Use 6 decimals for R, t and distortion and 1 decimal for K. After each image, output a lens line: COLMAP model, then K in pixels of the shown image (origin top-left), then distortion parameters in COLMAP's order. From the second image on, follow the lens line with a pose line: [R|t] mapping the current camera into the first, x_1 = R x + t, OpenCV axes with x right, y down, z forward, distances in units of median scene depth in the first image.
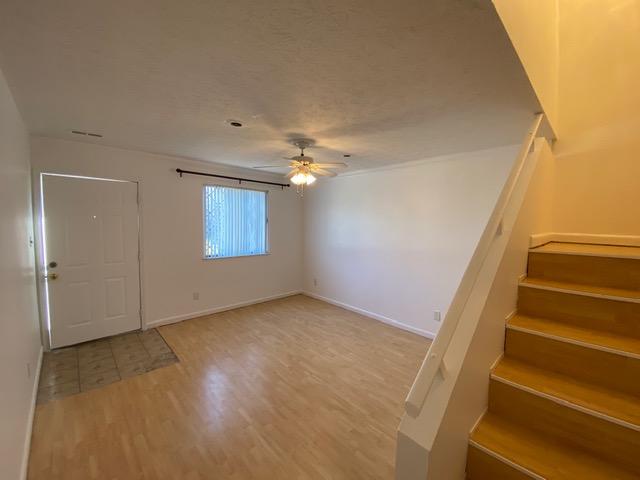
lens RADIAL K [[259.8, 0, 320.4], [0, 259.8, 236.9], [0, 0, 1]] dist [0.001823, -0.013445]
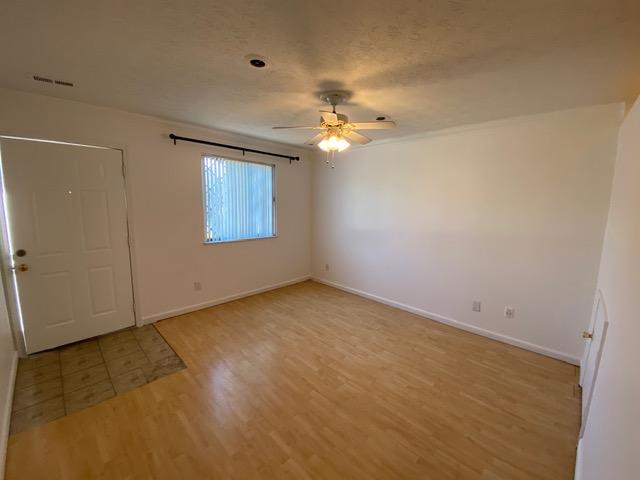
lens RADIAL K [[259.8, 0, 320.4], [0, 259.8, 236.9], [0, 0, 1]] dist [0.001823, -0.013445]
pose [[0.999329, -0.004430, 0.036352, -0.130406], [0.001797, 0.997393, 0.072136, 0.003151], [-0.036577, -0.072022, 0.996732, 0.169820]]
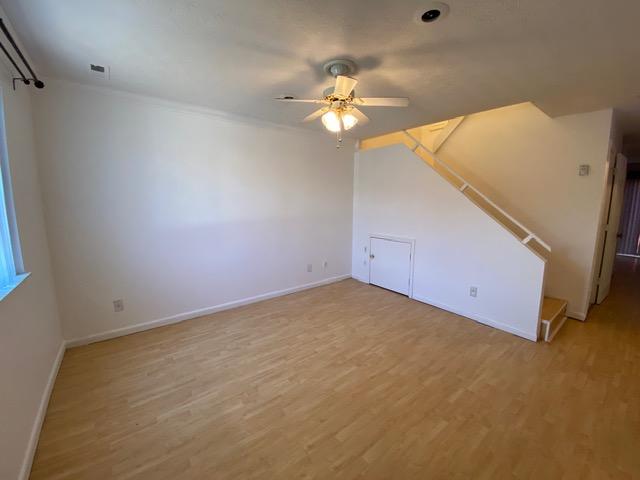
lens RADIAL K [[259.8, 0, 320.4], [0, 259.8, 236.9], [0, 0, 1]] dist [0.001823, -0.013445]
pose [[0.113568, -0.172769, 0.978393, -0.769443], [0.070961, 0.983660, 0.165462, -0.030647], [-0.990993, 0.050636, 0.123972, 0.900680]]
